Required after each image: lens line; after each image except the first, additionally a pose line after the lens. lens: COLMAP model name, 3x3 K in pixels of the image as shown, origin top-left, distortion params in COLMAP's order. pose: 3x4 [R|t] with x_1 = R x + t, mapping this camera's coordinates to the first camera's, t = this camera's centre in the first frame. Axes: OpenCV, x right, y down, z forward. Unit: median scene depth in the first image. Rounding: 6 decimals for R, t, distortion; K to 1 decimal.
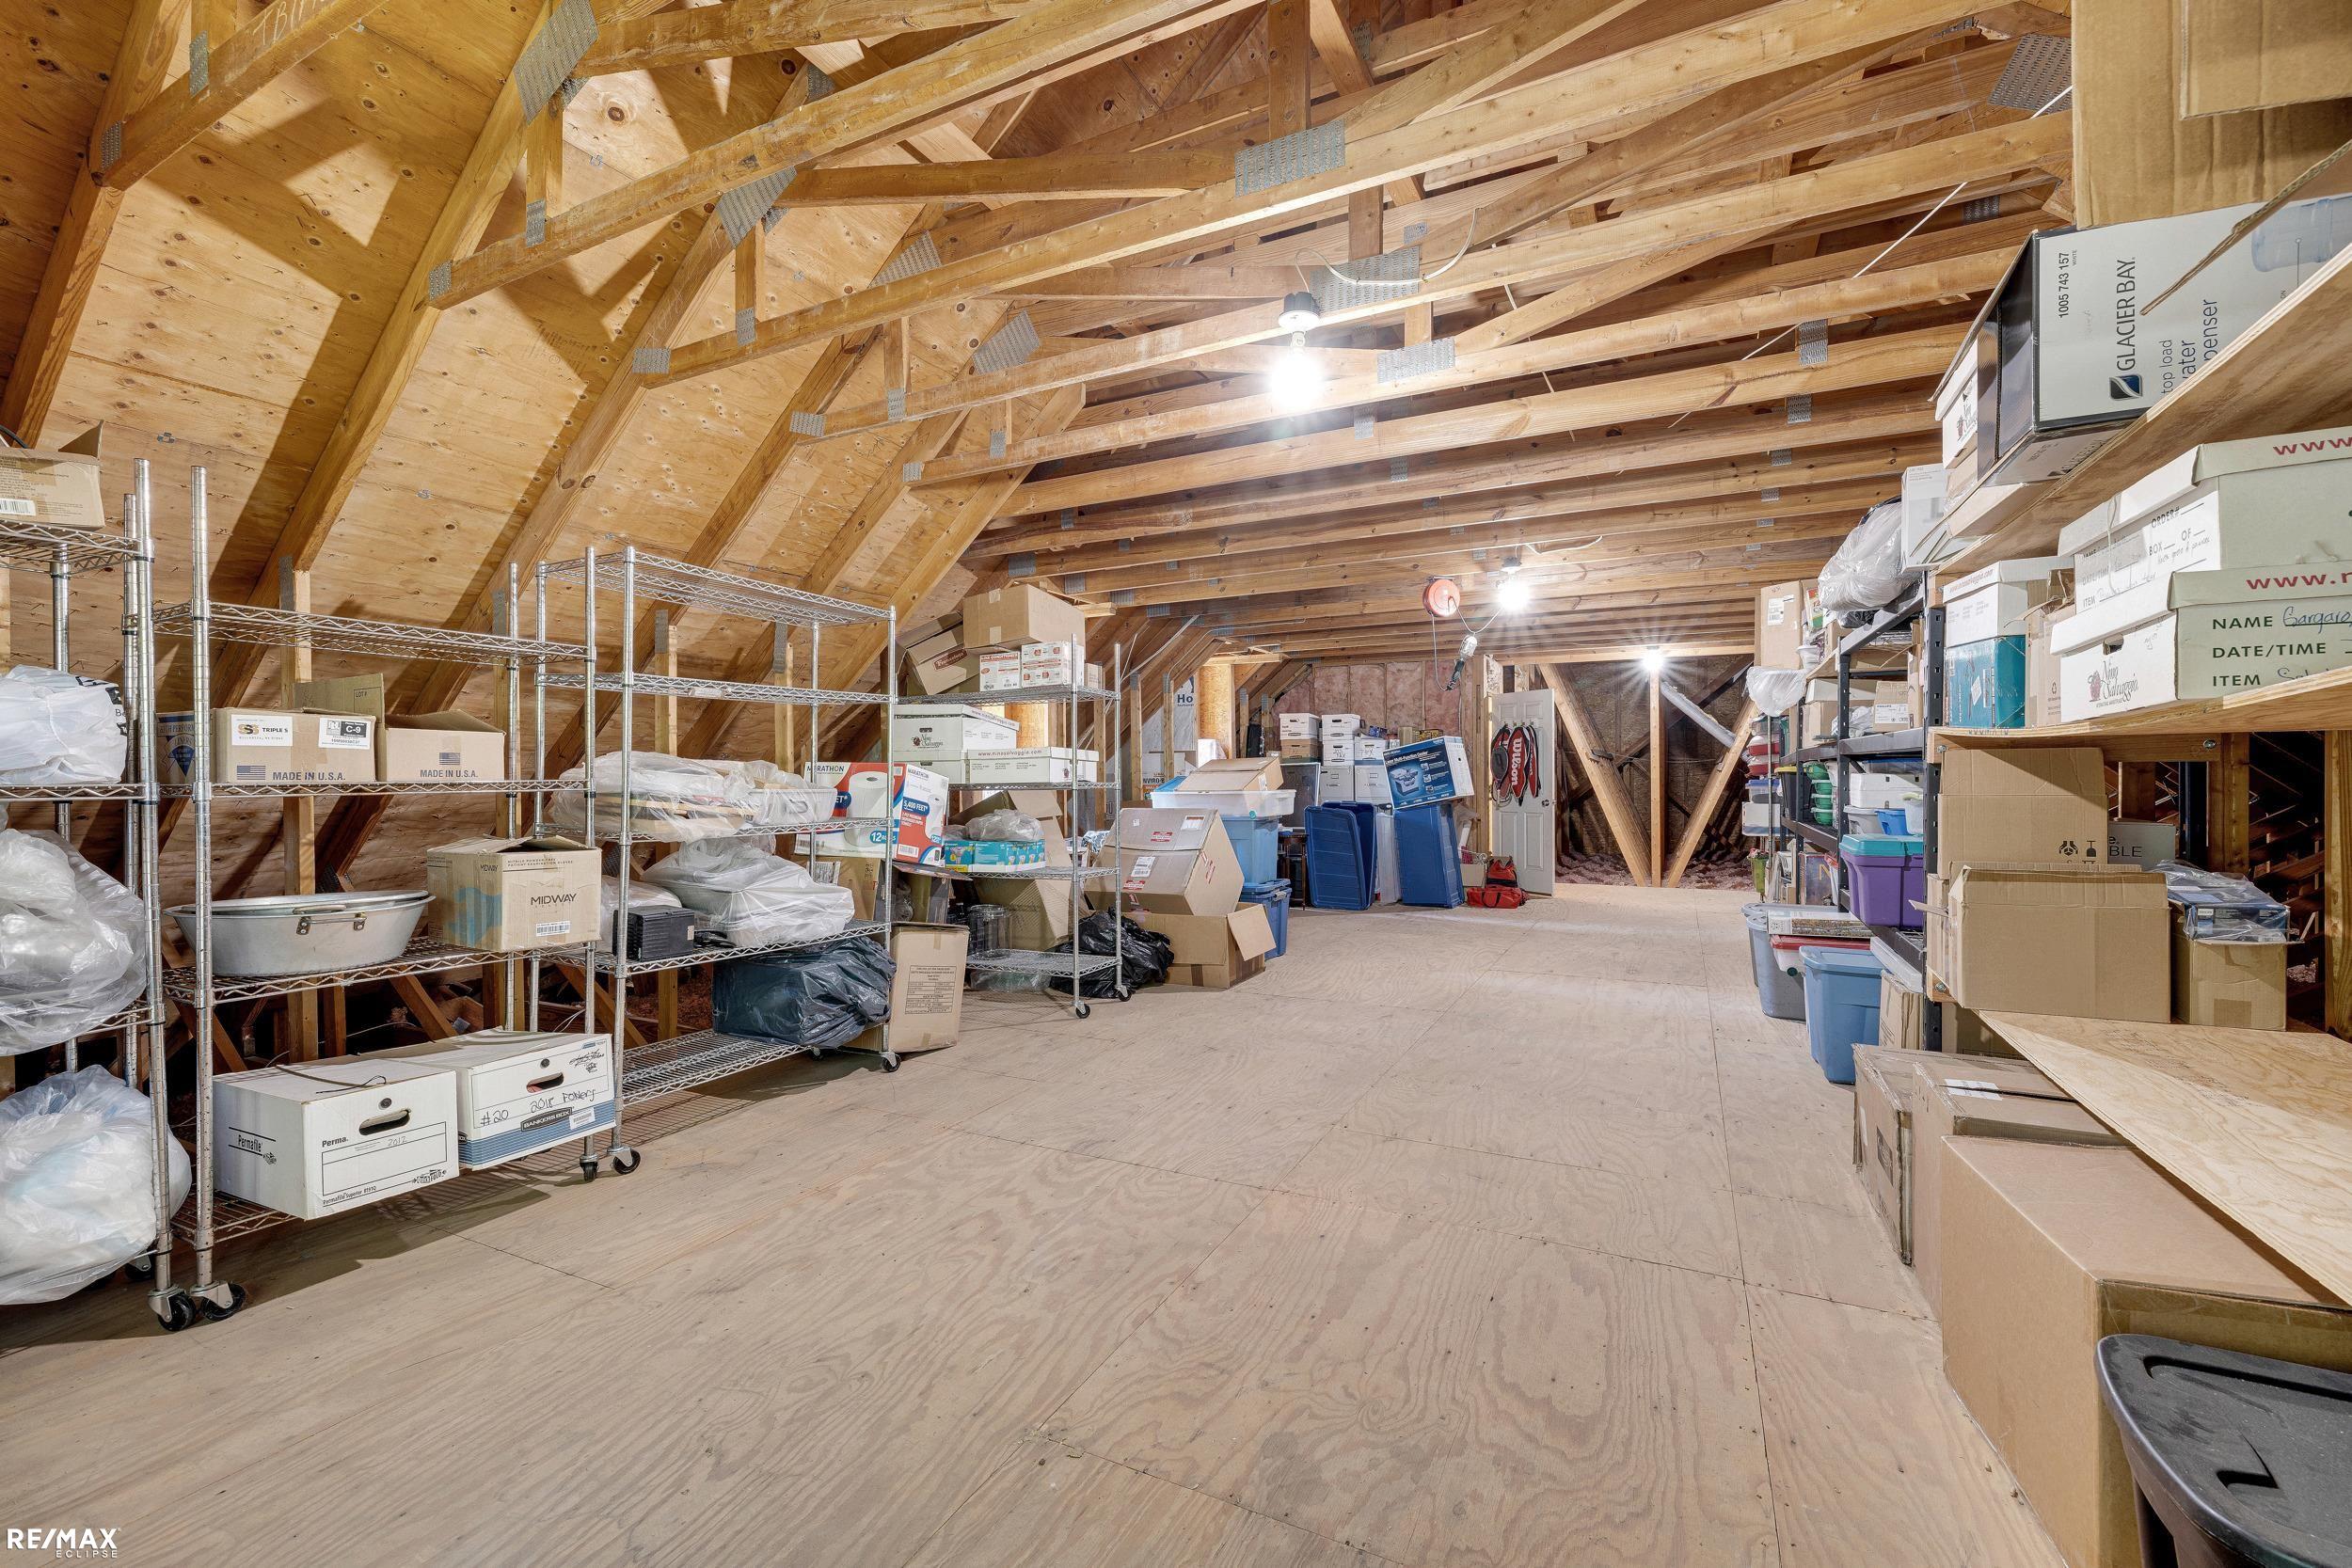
lens RADIAL K [[996.5, 0, 1172.5], [0, 996.5, 786.9], [0, 0, 1]] dist [0.003338, 0.000092]
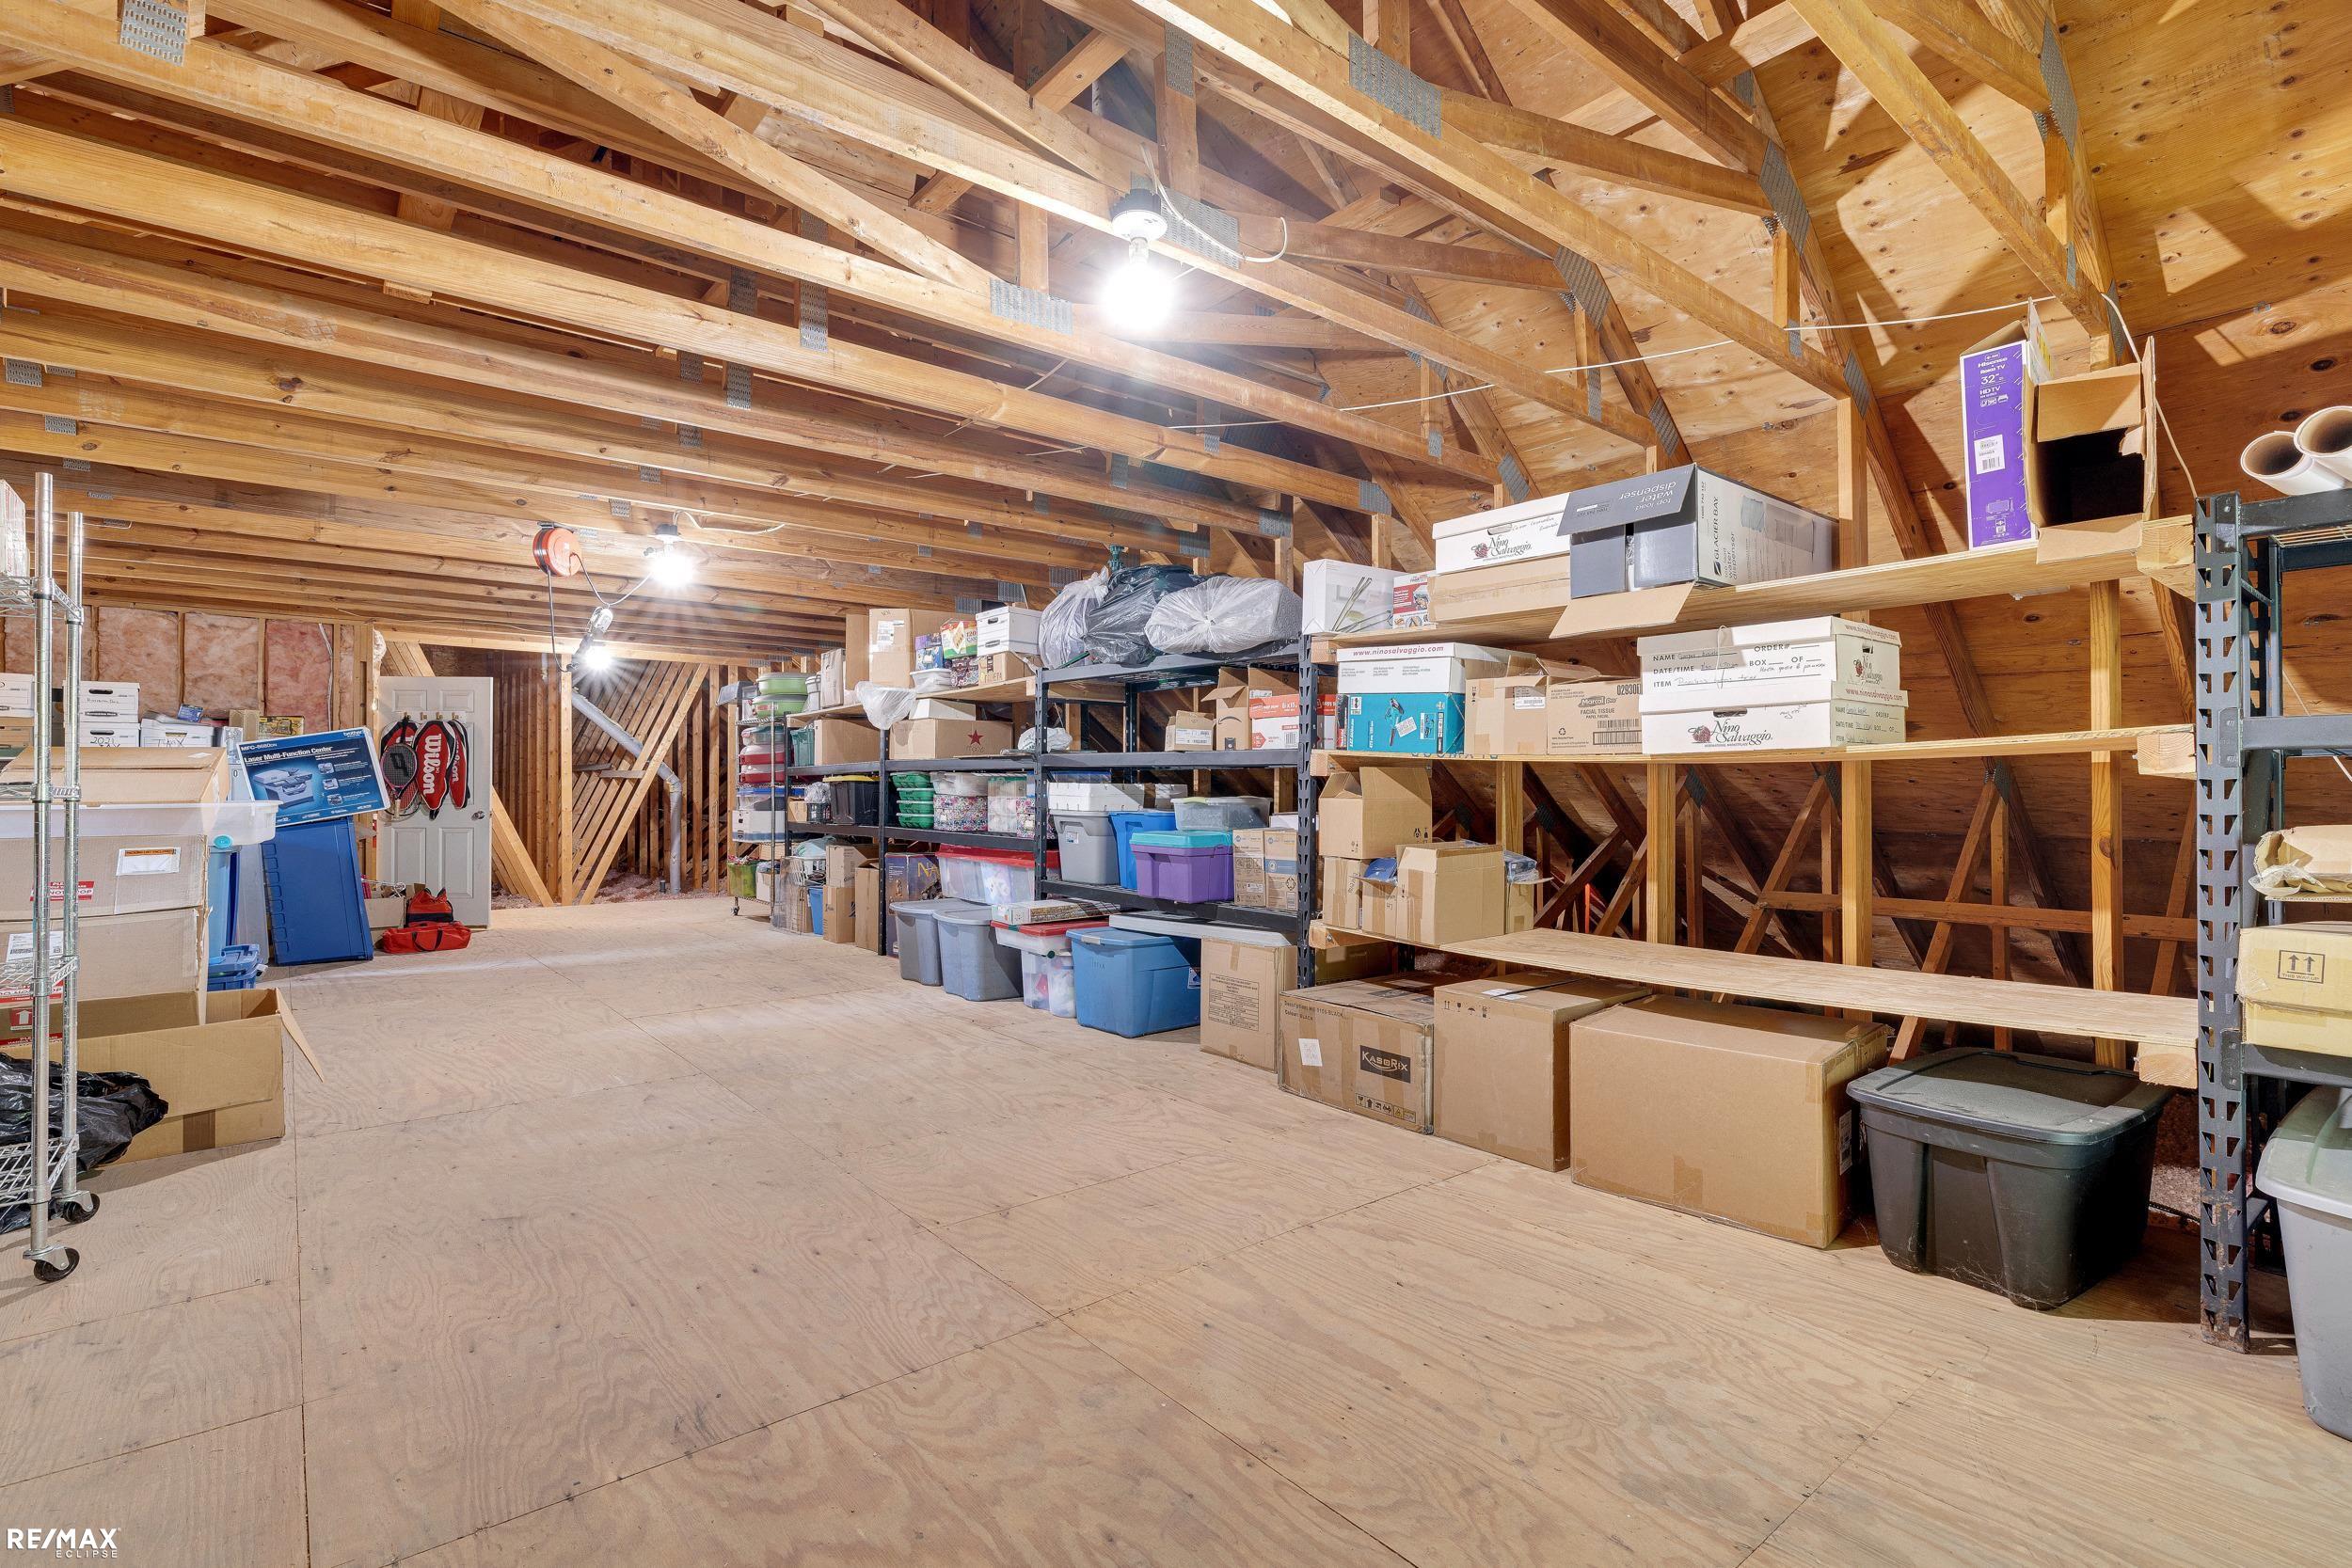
lens RADIAL K [[996.5, 0, 1174.5], [0, 996.5, 780.6], [0, 0, 1]] dist [0.003338, 0.000092]
pose [[0.430547, 0.011414, 0.902496, -0.486254], [0.002405, 0.999902, -0.013793, 0.000705], [-0.902565, 0.008109, 0.430477, 0.507771]]
